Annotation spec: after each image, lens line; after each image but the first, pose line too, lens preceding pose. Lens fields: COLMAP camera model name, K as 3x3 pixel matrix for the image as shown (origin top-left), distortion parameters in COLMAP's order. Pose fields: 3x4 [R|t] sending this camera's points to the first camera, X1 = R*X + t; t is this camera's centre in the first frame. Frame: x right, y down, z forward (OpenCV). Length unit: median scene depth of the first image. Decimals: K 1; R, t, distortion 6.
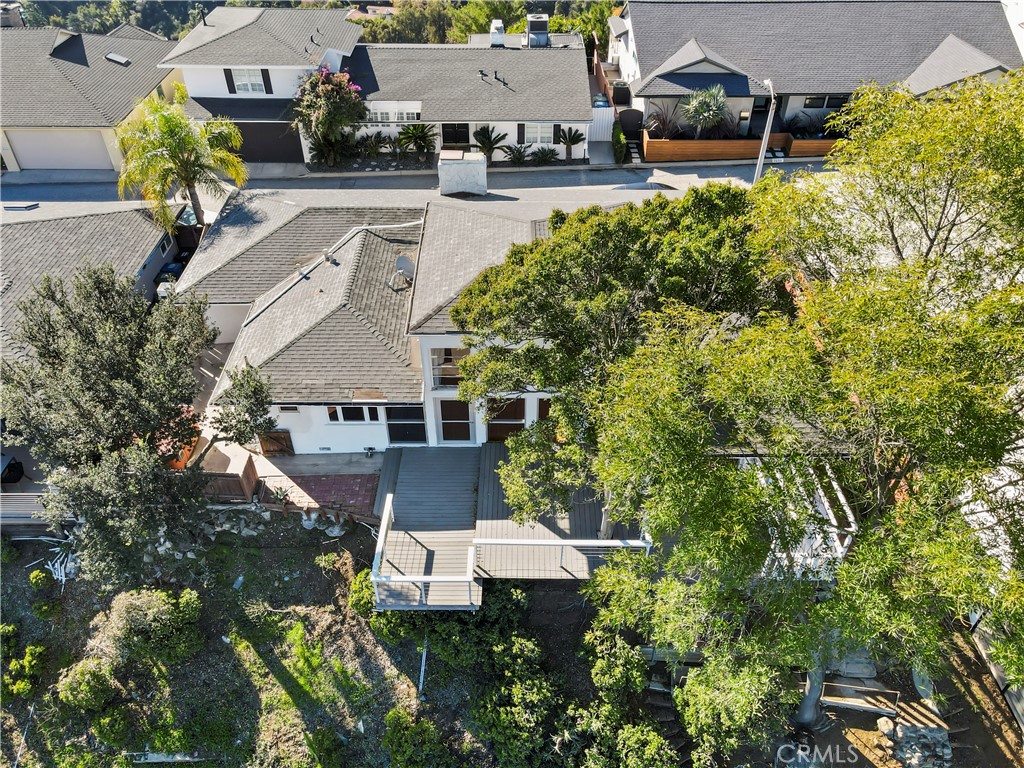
lens RADIAL K [[749.5, 0, 518.0], [0, 749.5, 384.0], [0, 0, 1]] dist [0.001632, 0.022376]
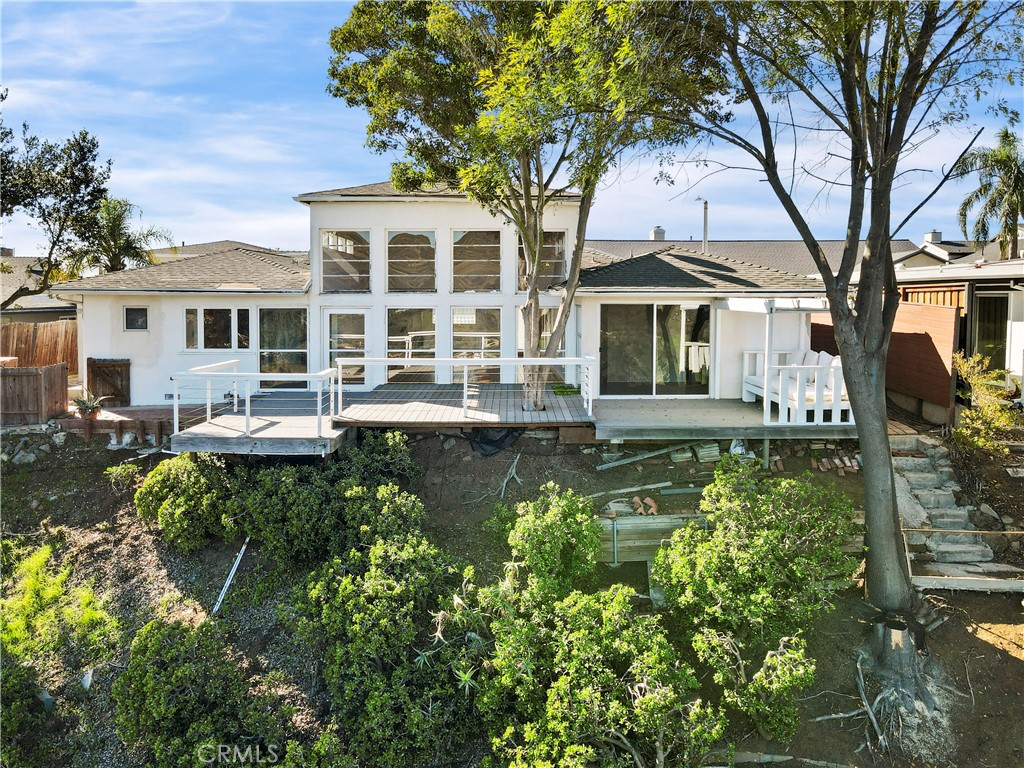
lens RADIAL K [[769.2, 0, 511.0], [0, 769.2, 324.6], [0, 0, 1]] dist [0.010049, 0.009420]
pose [[0.999969, -0.006188, 0.004817, 0.083250], [0.007842, 0.790215, -0.612779, 0.524772], [-0.000015, 0.612798, 0.790239, 0.352497]]
